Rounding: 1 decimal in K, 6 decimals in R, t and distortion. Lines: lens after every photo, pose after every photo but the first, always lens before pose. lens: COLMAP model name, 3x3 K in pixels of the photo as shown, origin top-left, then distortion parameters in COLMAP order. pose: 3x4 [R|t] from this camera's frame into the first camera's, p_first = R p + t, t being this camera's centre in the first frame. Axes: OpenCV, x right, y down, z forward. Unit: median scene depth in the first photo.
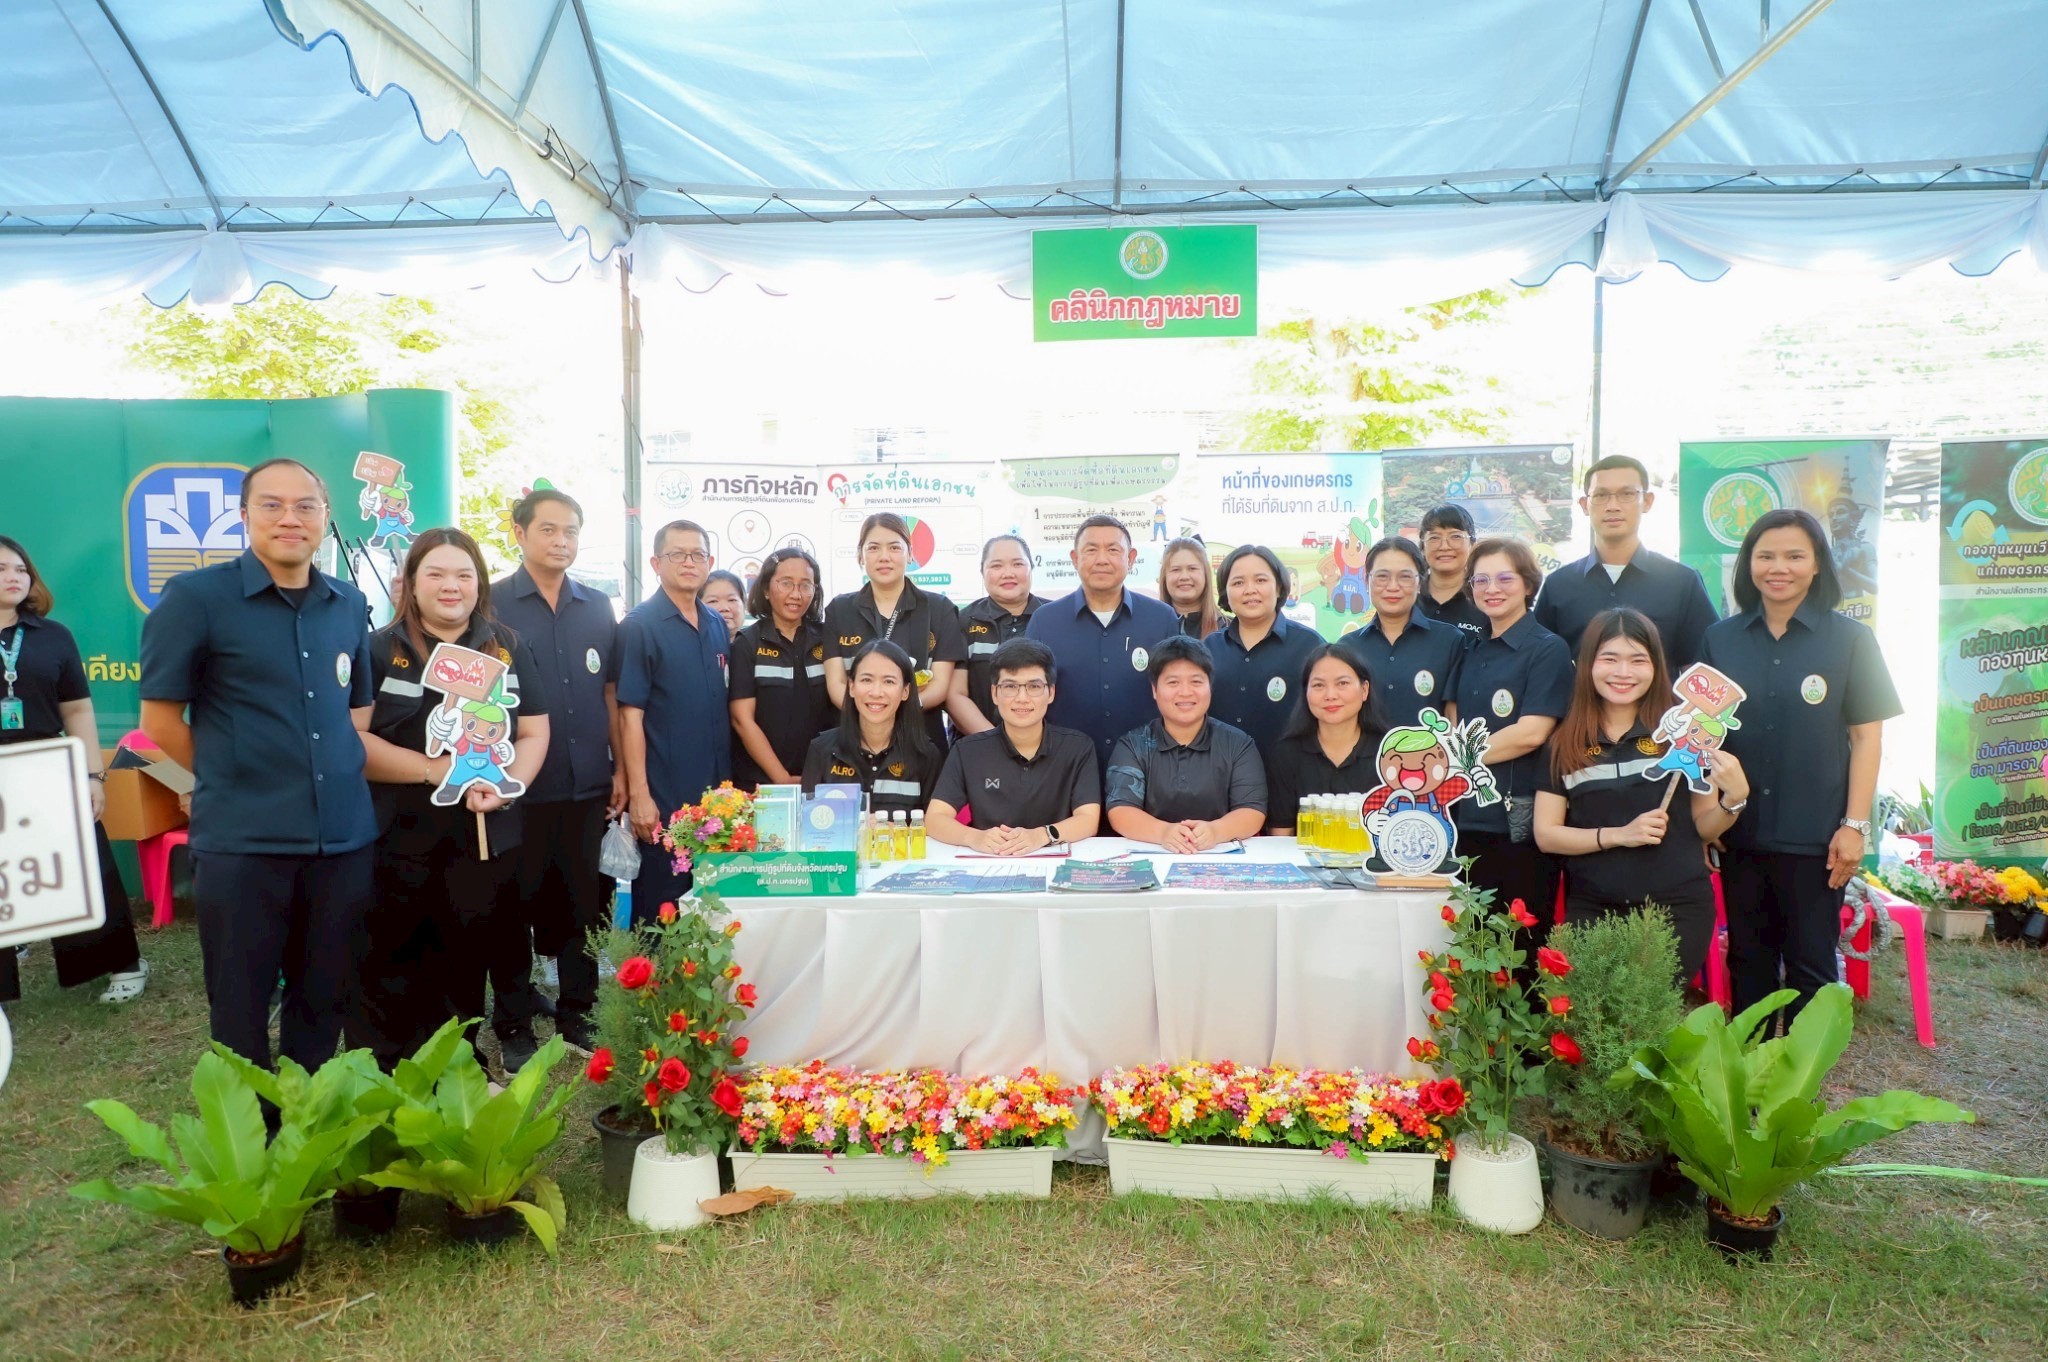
lens RADIAL K [[1400.8, 0, 1064.1], [0, 1400.8, 688.2], [0, 0, 1]] dist [0.007473, 0.000641]
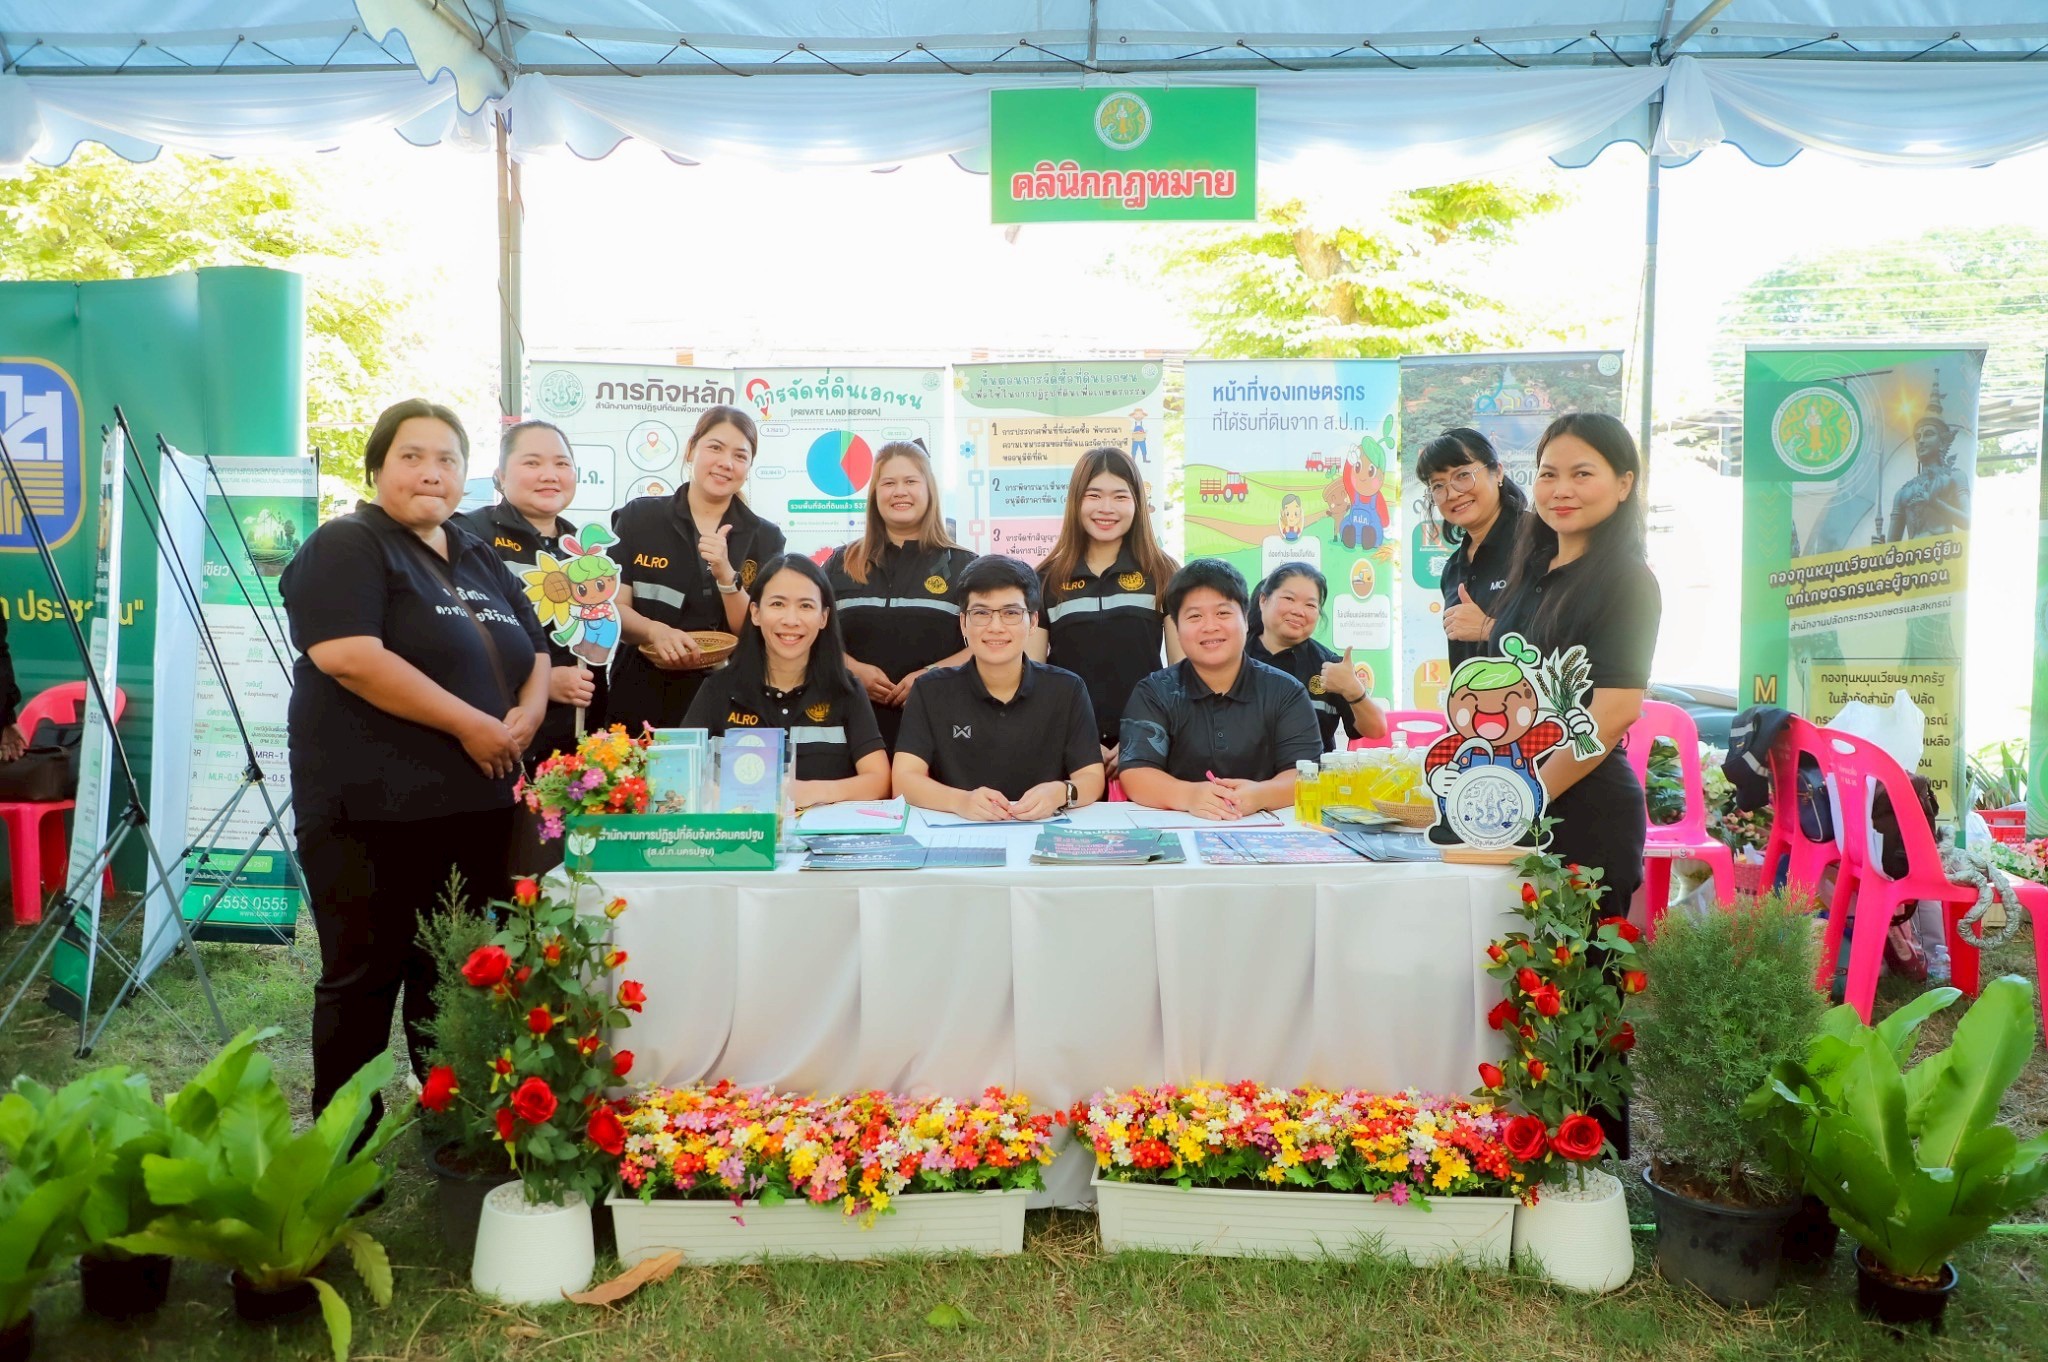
lens RADIAL K [[1530.4, 0, 1063.0], [0, 1530.4, 677.4], [0, 0, 1]] dist [0.006328, 0.000194]
pose [[0.999431, 0.004858, 0.033392, -0.011626], [-0.005281, 0.999907, 0.012572, 0.020236], [-0.033327, -0.012741, 0.999363, 0.100998]]
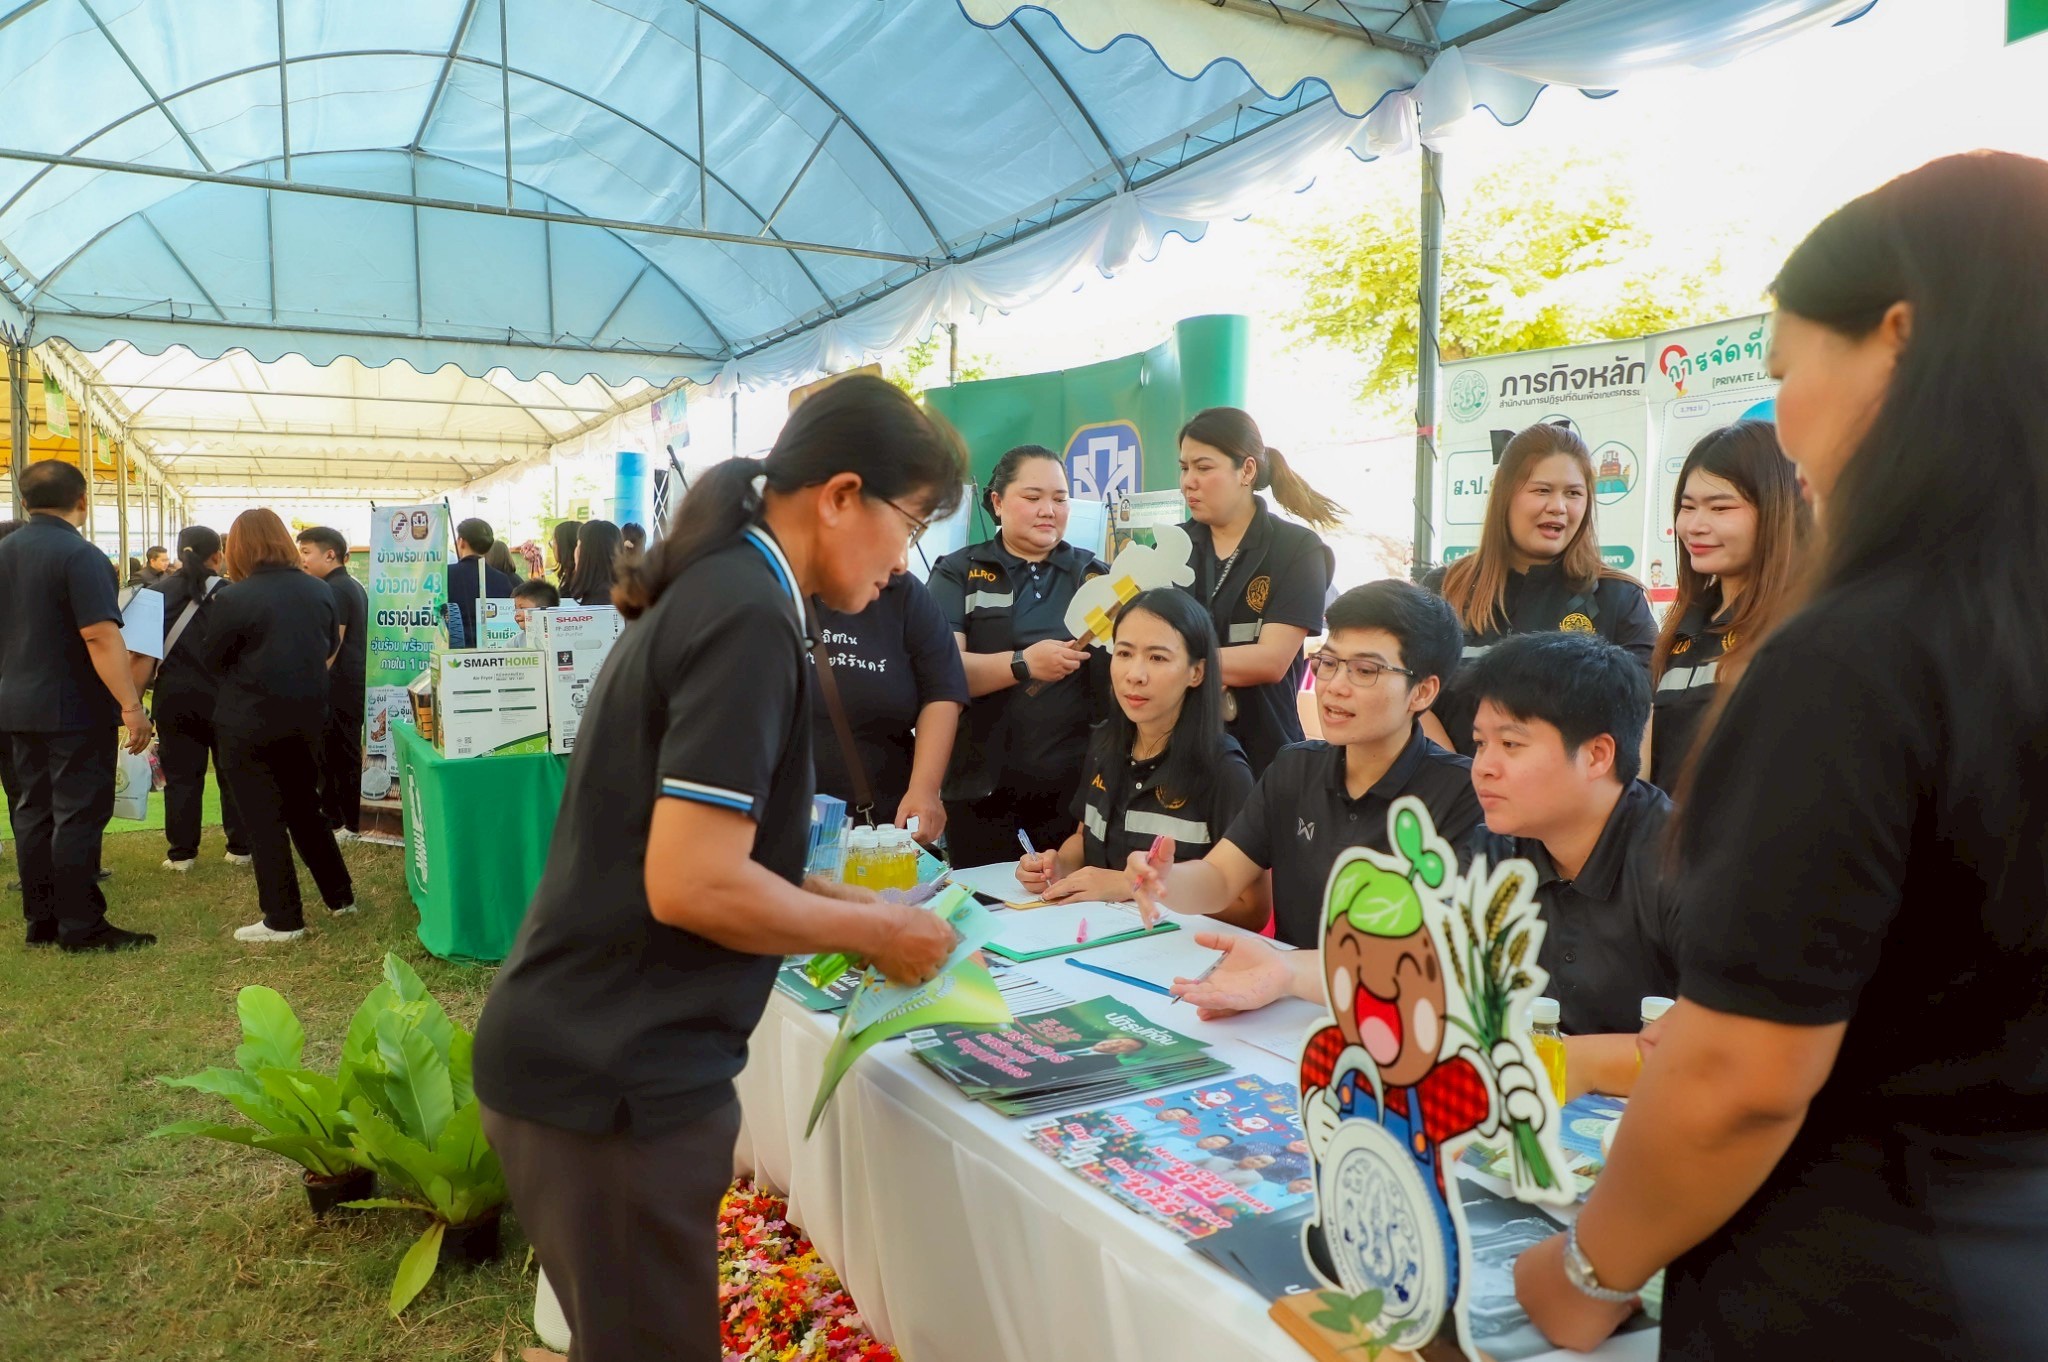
lens RADIAL K [[1400.8, 0, 1064.1], [0, 1400.8, 688.2], [0, 0, 1]] dist [0.007473, 0.000641]
pose [[0.541572, 0.062262, -0.838345, 0.353473], [-0.039745, 0.998035, 0.048446, -0.017386], [0.839714, 0.007083, 0.542982, 0.570948]]
